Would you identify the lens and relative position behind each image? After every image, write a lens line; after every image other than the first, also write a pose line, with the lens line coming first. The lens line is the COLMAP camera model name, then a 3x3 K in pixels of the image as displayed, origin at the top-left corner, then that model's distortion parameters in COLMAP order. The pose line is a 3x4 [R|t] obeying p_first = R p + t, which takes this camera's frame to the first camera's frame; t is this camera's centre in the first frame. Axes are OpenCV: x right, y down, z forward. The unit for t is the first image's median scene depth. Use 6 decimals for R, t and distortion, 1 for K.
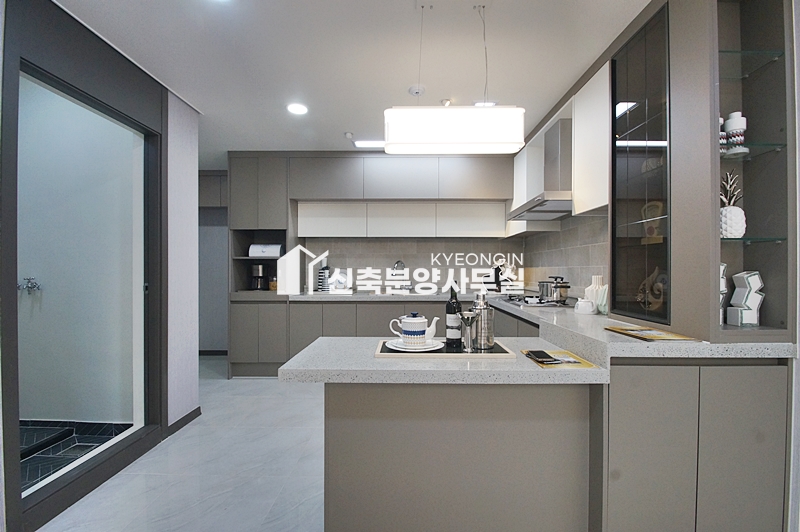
lens RADIAL K [[354.2, 0, 400.1], [0, 354.2, 270.0], [0, 0, 1]] dist [-0.001293, -0.000174]
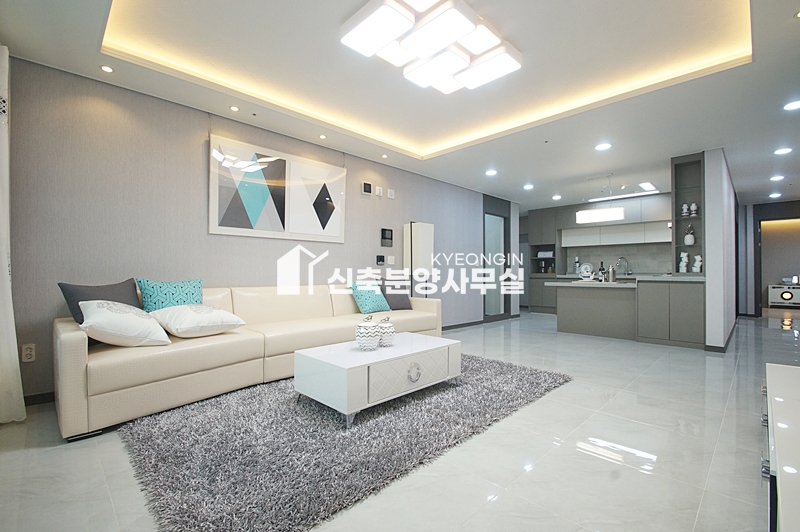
lens RADIAL K [[359.8, 0, 398.2], [0, 359.8, 270.0], [0, 0, 1]] dist [0.001803, 0.000080]
pose [[0.714746, -0.005873, -0.699360, 0.512419], [-0.003922, 0.999915, -0.012405, 0.071688], [0.699373, 0.011609, 0.714662, -1.195185]]
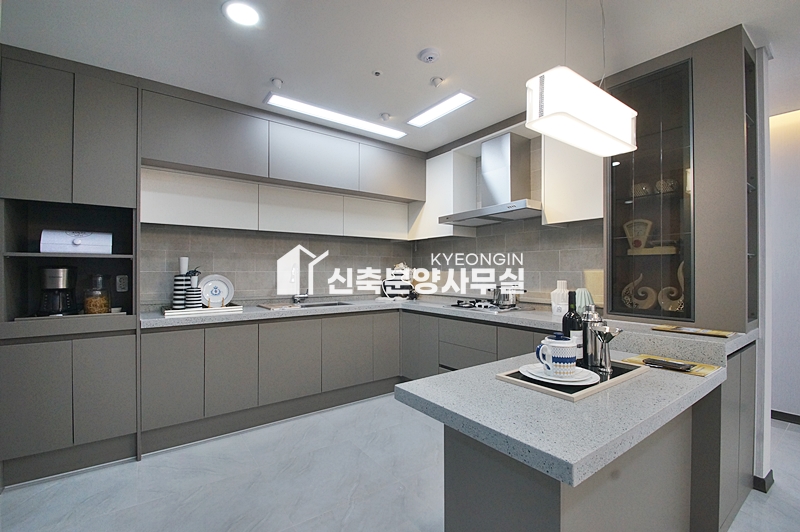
lens RADIAL K [[359.8, 0, 398.2], [0, 359.8, 270.0], [0, 0, 1]] dist [0.001803, 0.000080]
pose [[0.799513, 0.000064, 0.600649, -0.334998], [0.001874, 0.999995, -0.002601, -0.010013], [-0.600646, 0.003205, 0.799509, 0.255317]]
